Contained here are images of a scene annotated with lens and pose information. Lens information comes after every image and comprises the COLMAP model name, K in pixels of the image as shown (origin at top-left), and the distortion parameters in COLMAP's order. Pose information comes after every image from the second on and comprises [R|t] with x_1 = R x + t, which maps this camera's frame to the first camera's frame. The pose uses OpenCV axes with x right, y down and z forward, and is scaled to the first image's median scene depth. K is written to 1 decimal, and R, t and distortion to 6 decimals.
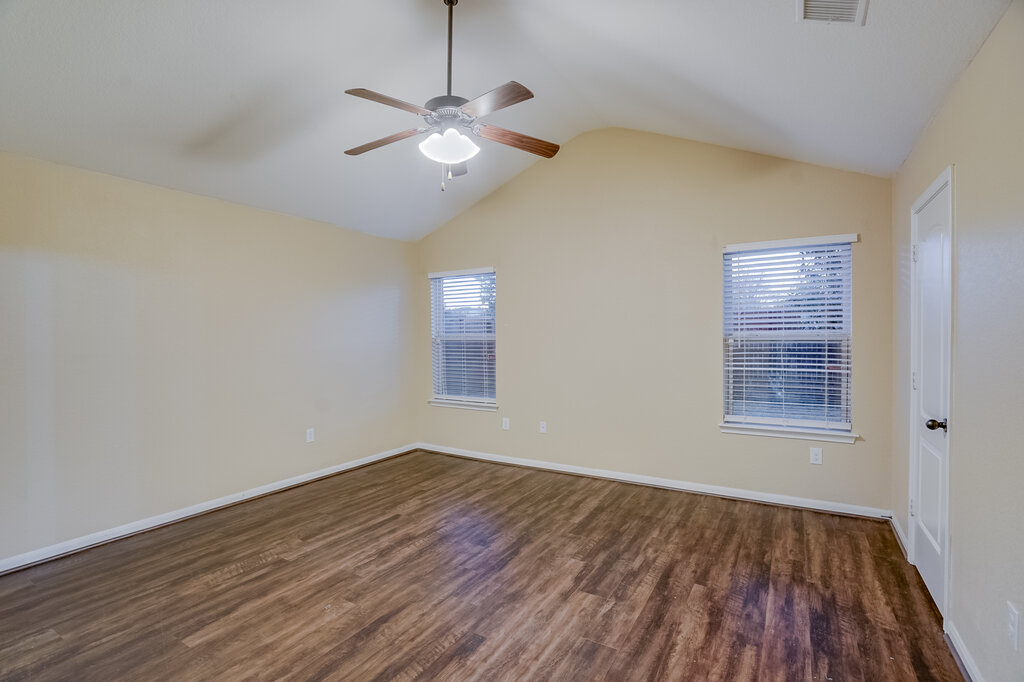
lens RADIAL K [[482.7, 0, 513.4], [0, 482.7, 338.6], [0, 0, 1]] dist [-0.038013, 0.005228]
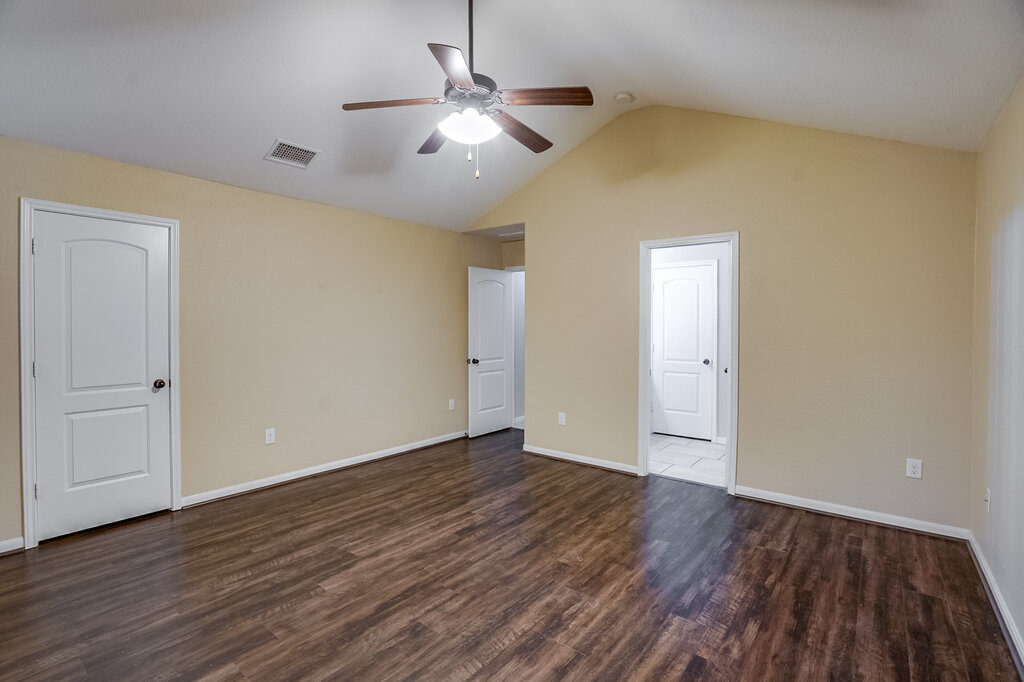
lens RADIAL K [[482.7, 0, 509.0], [0, 482.7, 339.7], [0, 0, 1]] dist [-0.038013, 0.005228]
pose [[-0.991239, -0.001675, 0.132072, -0.333926], [0.003675, 0.999183, 0.040255, -0.013818], [-0.132032, 0.040387, -0.990422, 1.932921]]
